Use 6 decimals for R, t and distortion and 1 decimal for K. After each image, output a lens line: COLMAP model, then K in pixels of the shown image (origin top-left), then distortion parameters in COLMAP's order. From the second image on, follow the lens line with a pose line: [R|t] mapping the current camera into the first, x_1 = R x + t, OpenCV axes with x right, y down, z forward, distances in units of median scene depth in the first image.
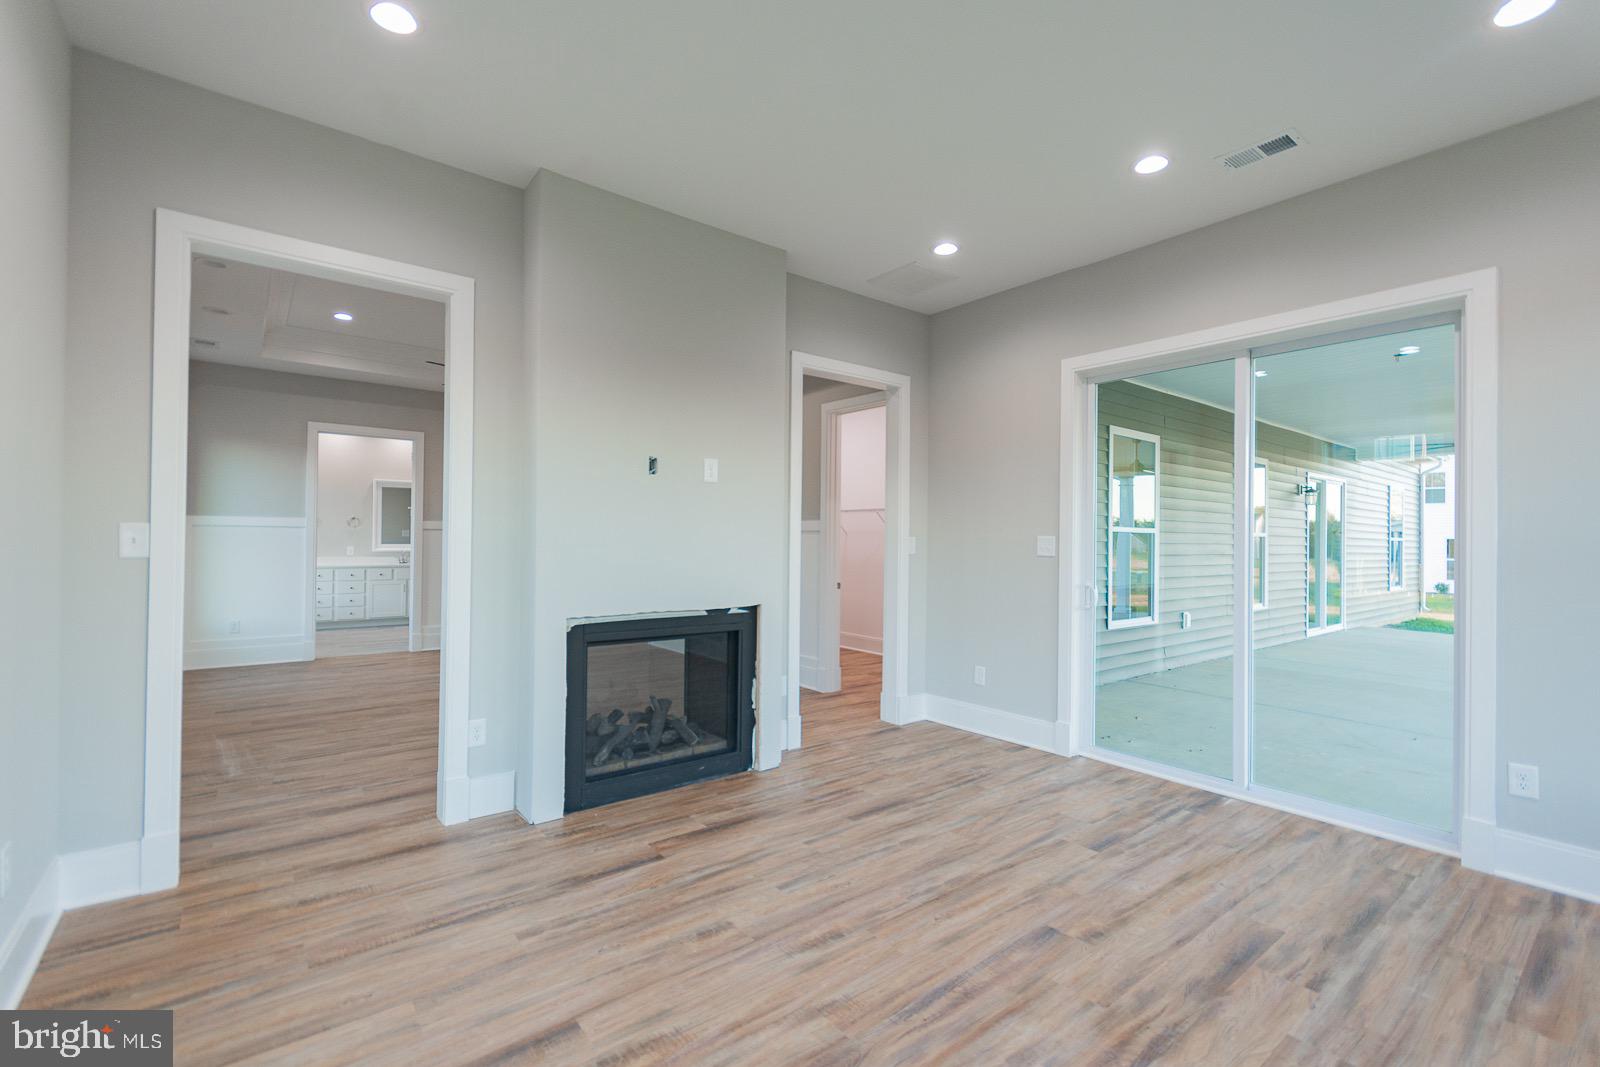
lens RADIAL K [[697.3, 0, 800.1], [0, 697.3, 536.2], [0, 0, 1]] dist [0.008277, -0.003749]
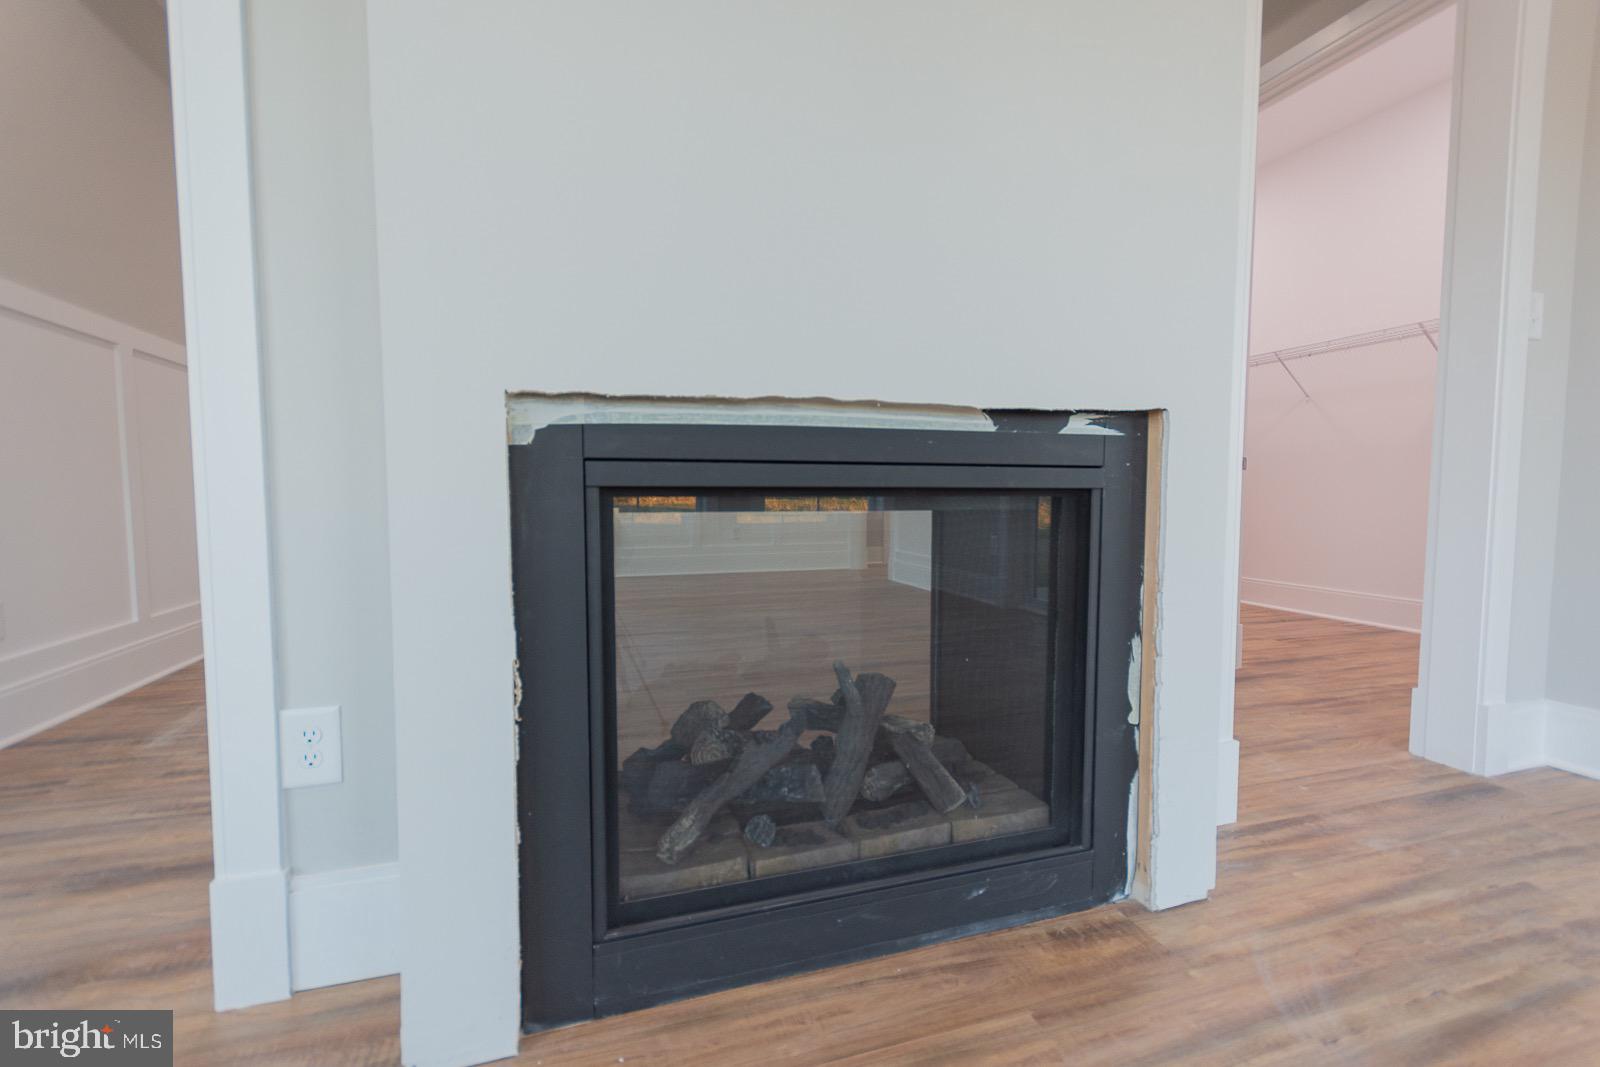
lens RADIAL K [[697.3, 0, 800.1], [0, 697.3, 536.2], [0, 0, 1]] dist [0.008277, -0.003749]
pose [[0.933698, 0.009703, -0.357931, -0.104908], [0.014961, 0.997703, 0.066074, 0.142243], [0.357750, -0.067048, 0.931407, 0.687103]]
